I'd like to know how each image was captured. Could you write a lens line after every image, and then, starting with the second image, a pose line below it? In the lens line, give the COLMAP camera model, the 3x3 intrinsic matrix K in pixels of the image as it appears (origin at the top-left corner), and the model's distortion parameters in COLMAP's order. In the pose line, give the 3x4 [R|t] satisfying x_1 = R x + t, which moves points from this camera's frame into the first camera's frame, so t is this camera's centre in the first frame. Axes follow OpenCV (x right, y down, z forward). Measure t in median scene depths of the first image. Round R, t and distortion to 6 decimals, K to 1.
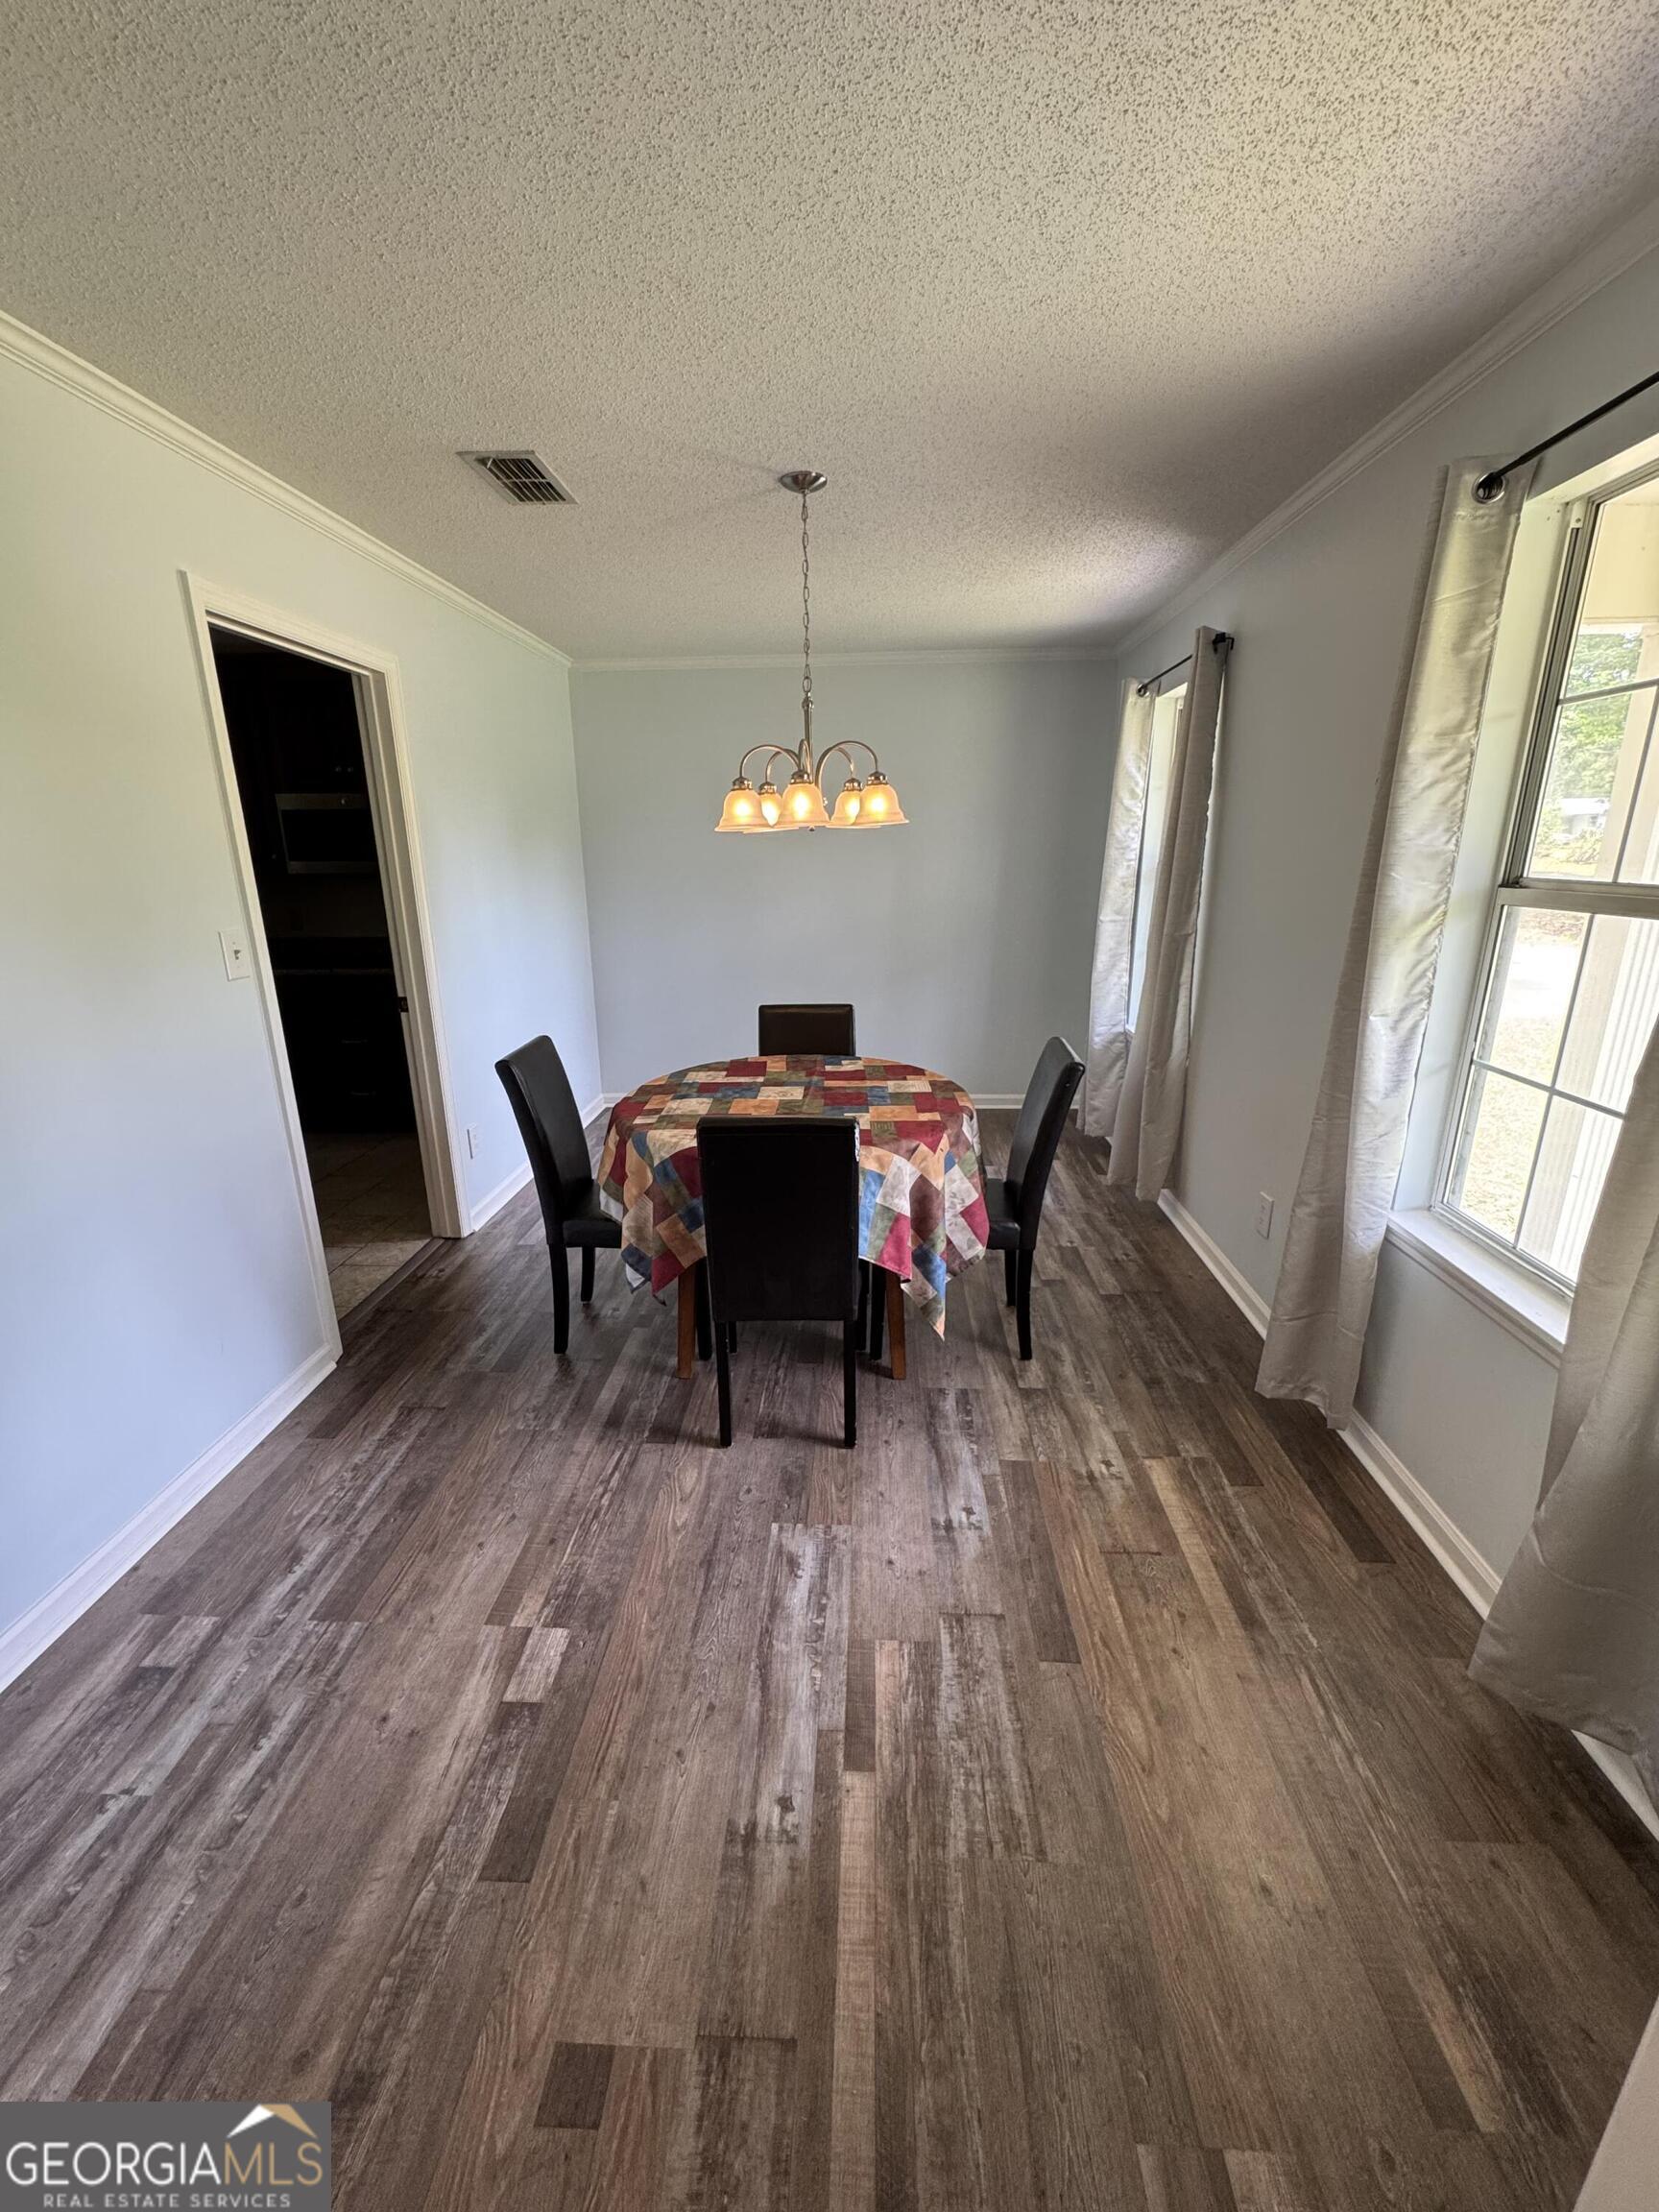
lens RADIAL K [[879.6, 0, 827.8], [0, 879.6, 1102.2], [0, 0, 1]] dist [-0.001956, -0.000433]
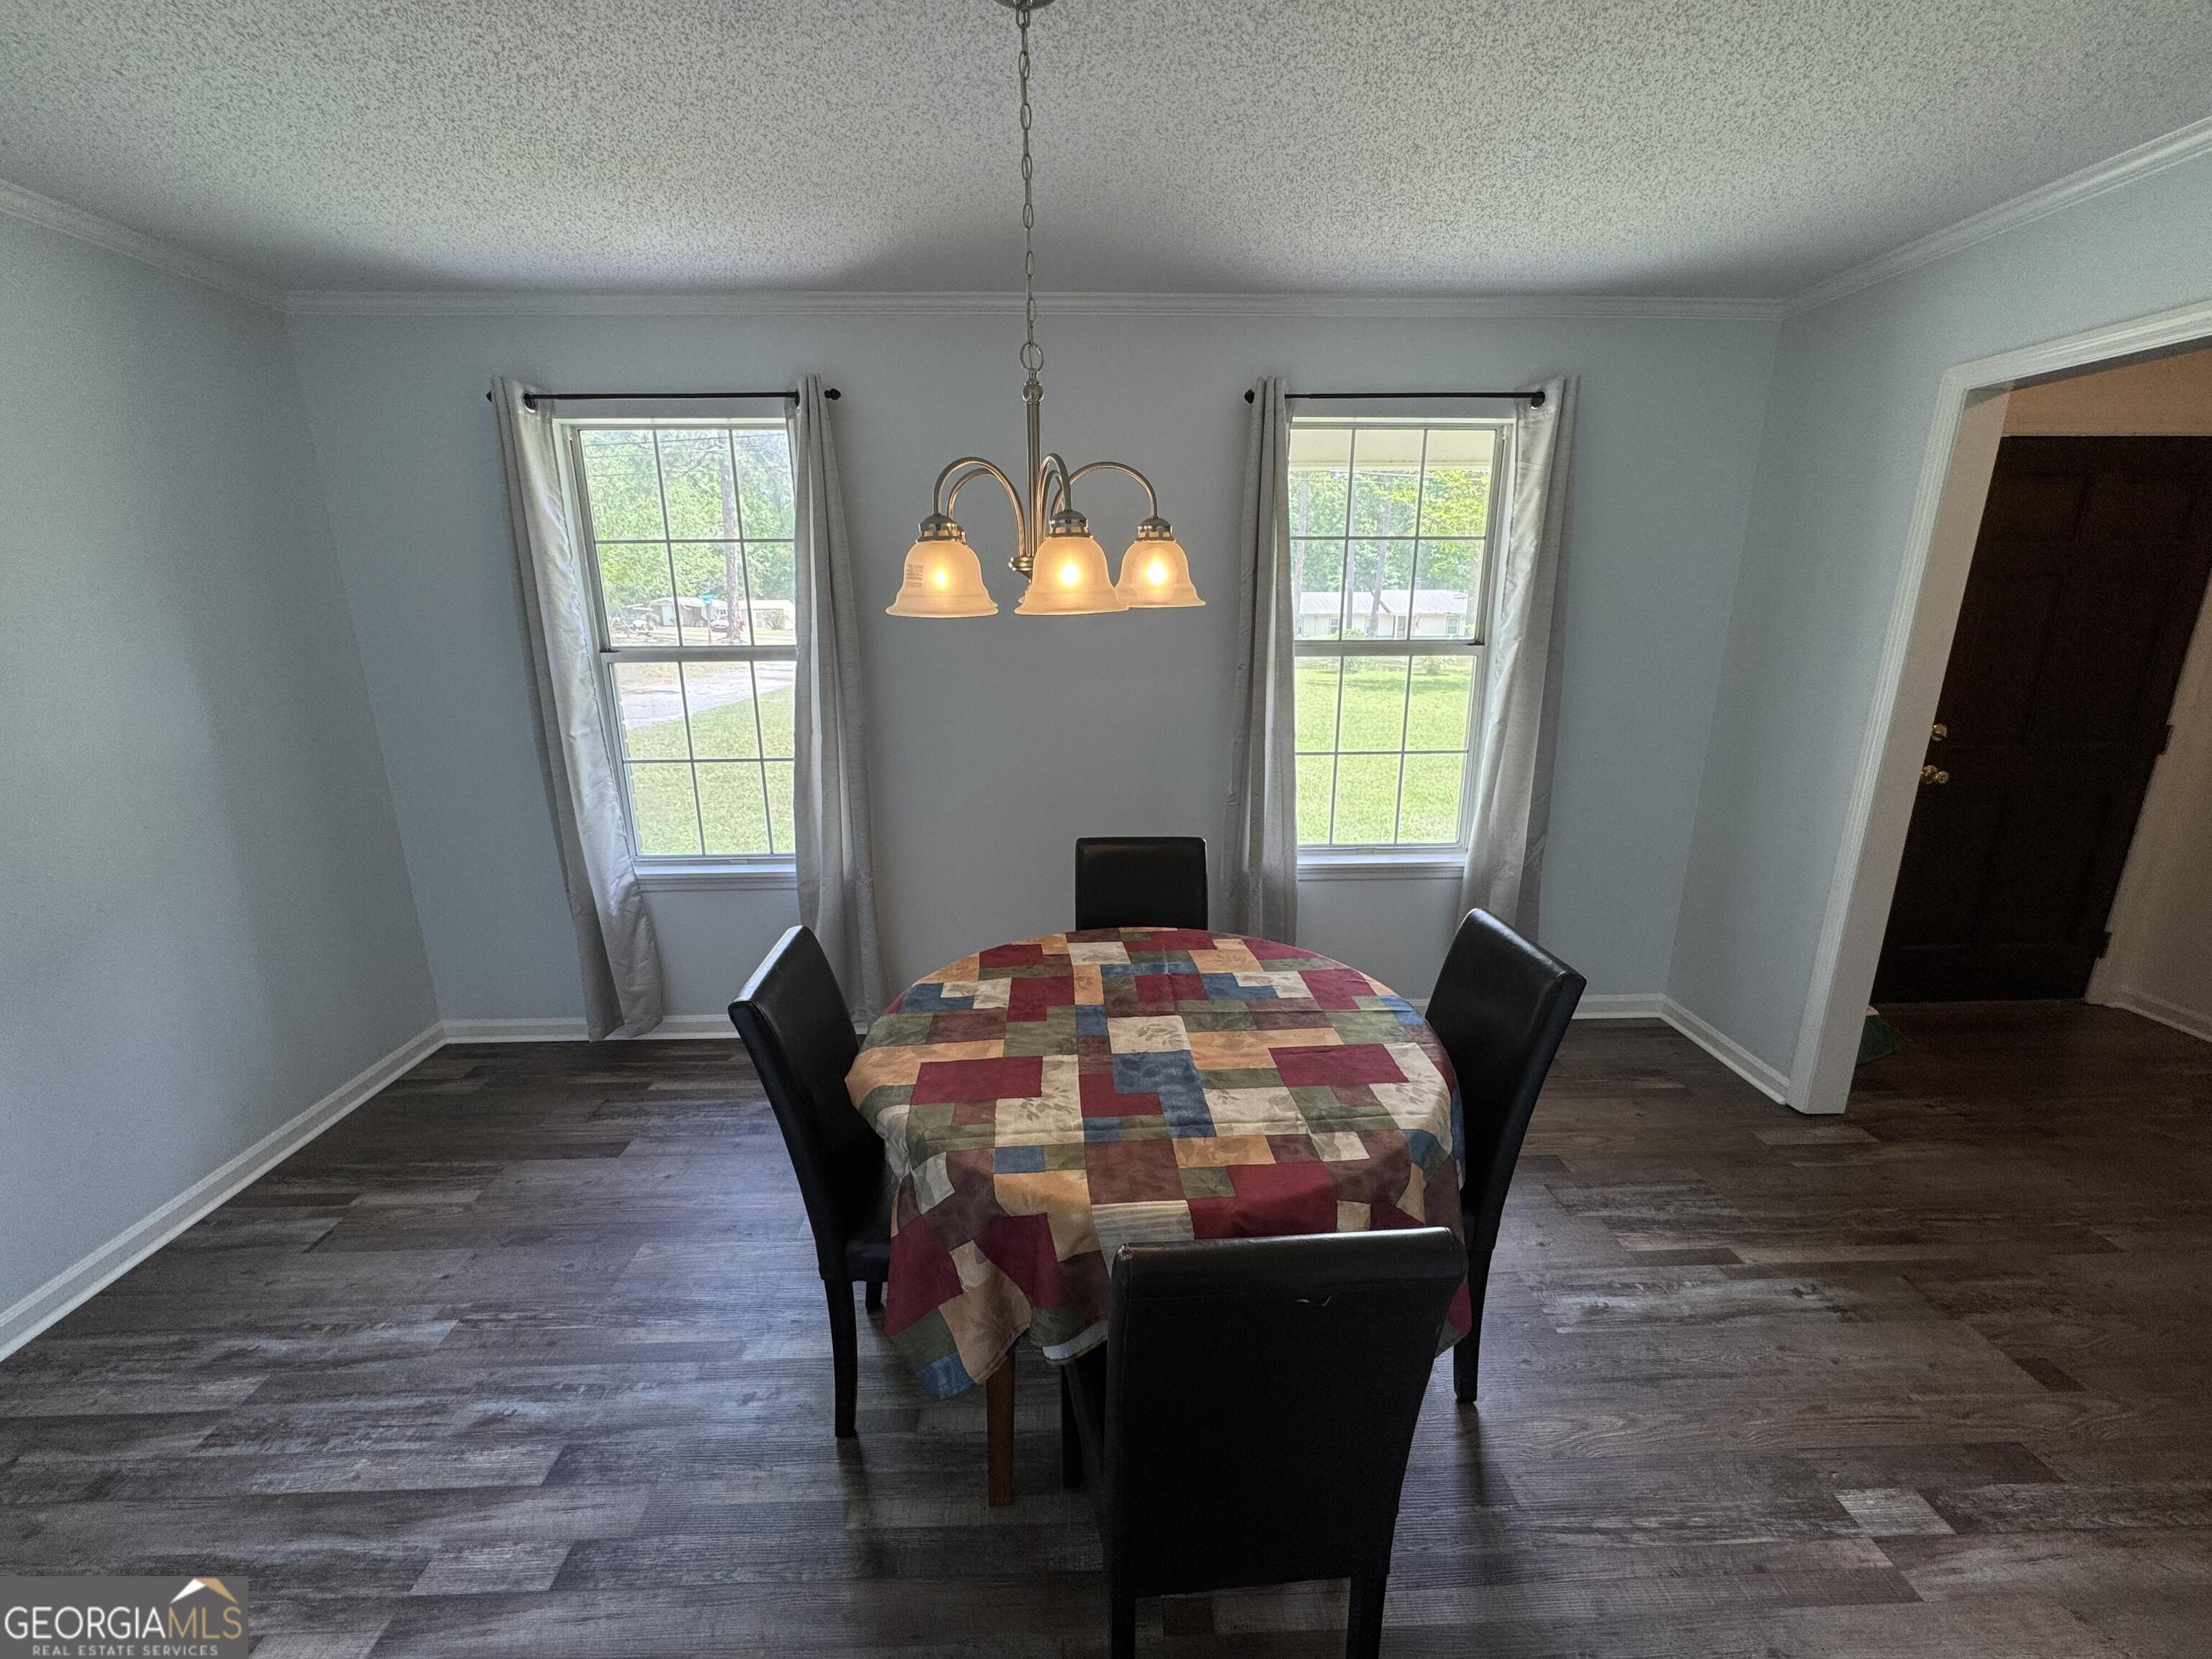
lens RADIAL K [[879.6, 0, 1101.3], [0, 879.6, 828.3], [0, 0, 1]] dist [-0.001956, -0.000433]
pose [[-0.084047, -0.244625, 0.965968, -0.823762], [0.285322, 0.922901, 0.258543, -0.421567], [-0.954740, 0.297341, -0.007770, 1.344728]]
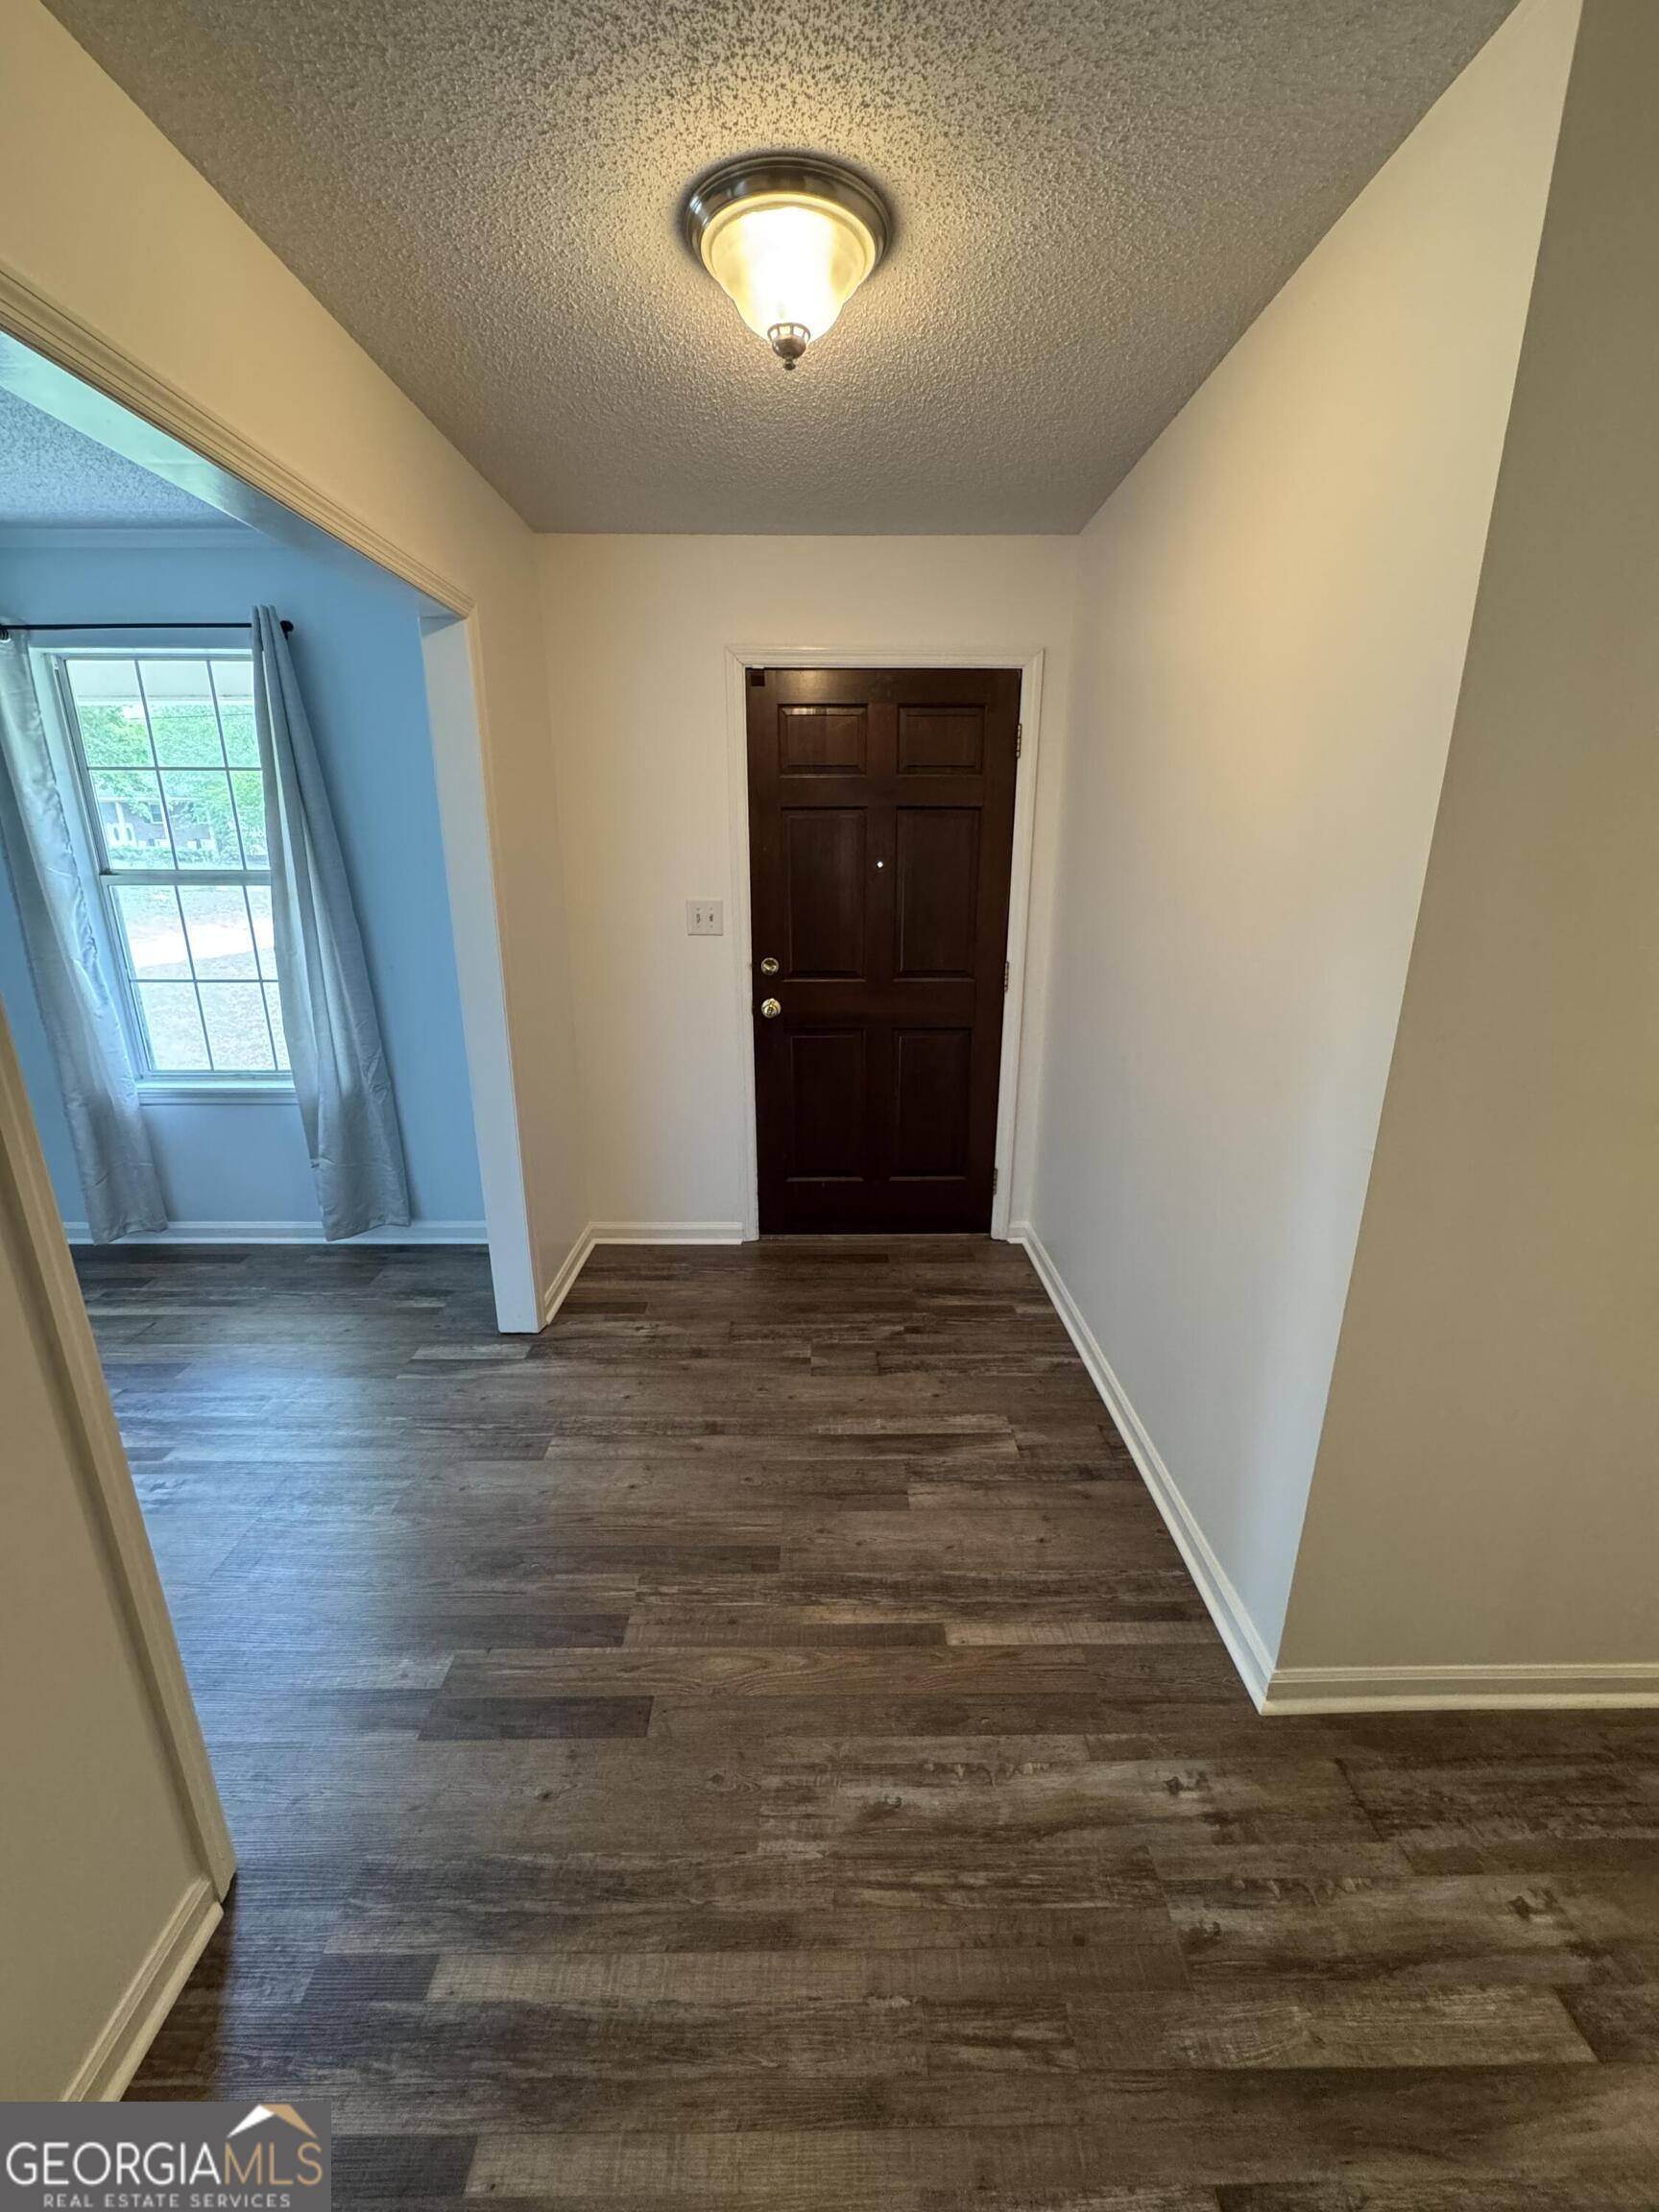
lens RADIAL K [[879.6, 0, 839.3], [0, 879.6, 1102.4], [0, 0, 1]] dist [-0.001956, -0.000433]
pose [[-0.063096, -0.281633, 0.957446, -0.998787], [0.276214, 0.916954, 0.287925, 0.057730], [-0.959023, 0.282627, 0.019935, -0.250365]]
